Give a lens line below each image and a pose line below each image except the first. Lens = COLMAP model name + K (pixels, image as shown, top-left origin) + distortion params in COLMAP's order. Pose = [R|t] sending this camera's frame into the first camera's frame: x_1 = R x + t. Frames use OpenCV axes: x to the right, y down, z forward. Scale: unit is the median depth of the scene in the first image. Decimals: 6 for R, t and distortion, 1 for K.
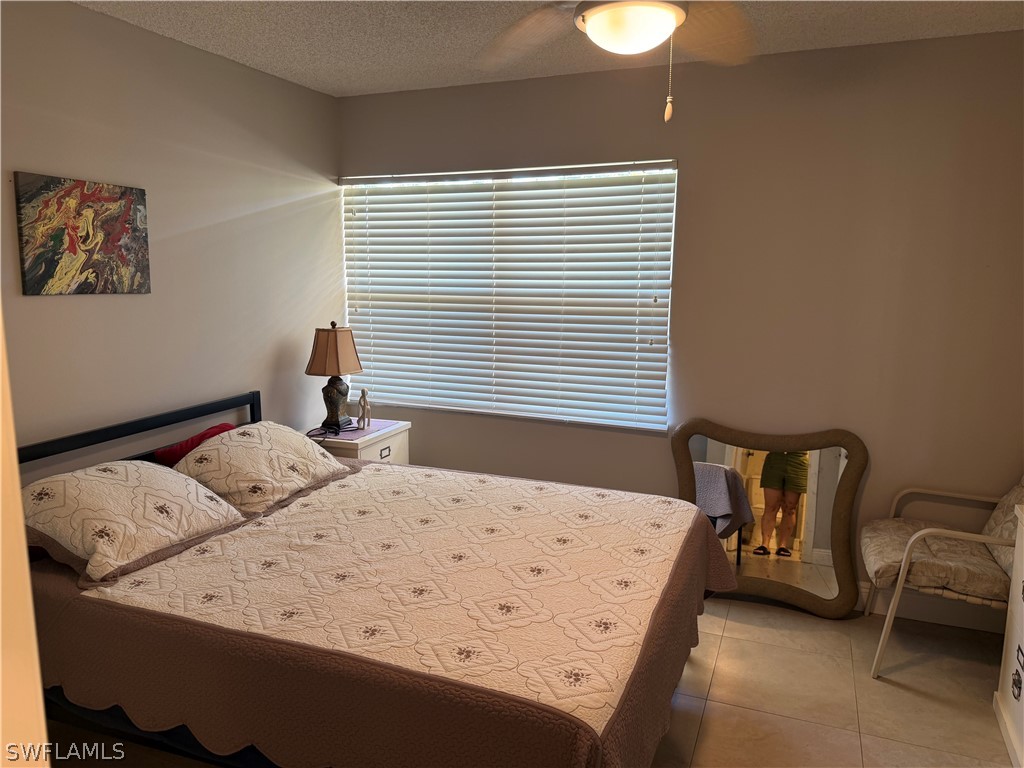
lens RADIAL K [[706.1, 0, 512.0], [0, 706.1, 384.0], [0, 0, 1]] dist [0.114083, -0.187366]
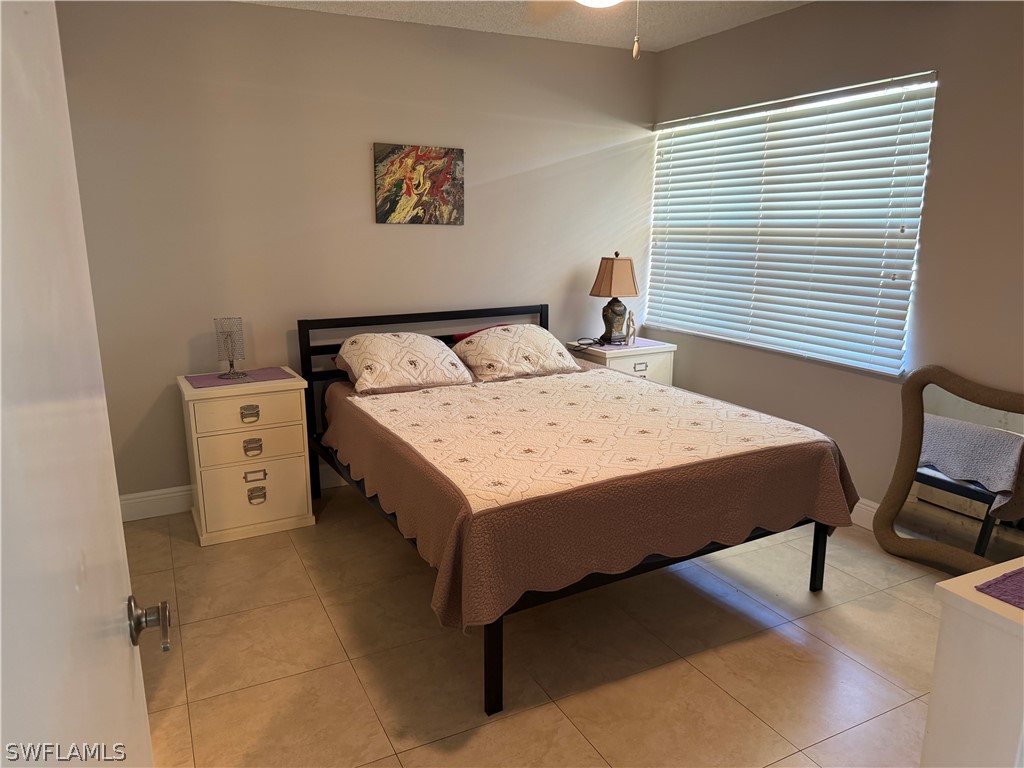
lens RADIAL K [[706.1, 0, 512.0], [0, 706.1, 384.0], [0, 0, 1]] dist [0.114083, -0.187366]
pose [[0.762288, 0.136462, -0.632689, 0.530149], [-0.094508, 0.990512, 0.099773, 0.039175], [0.640301, -0.016262, 0.767952, -0.028335]]
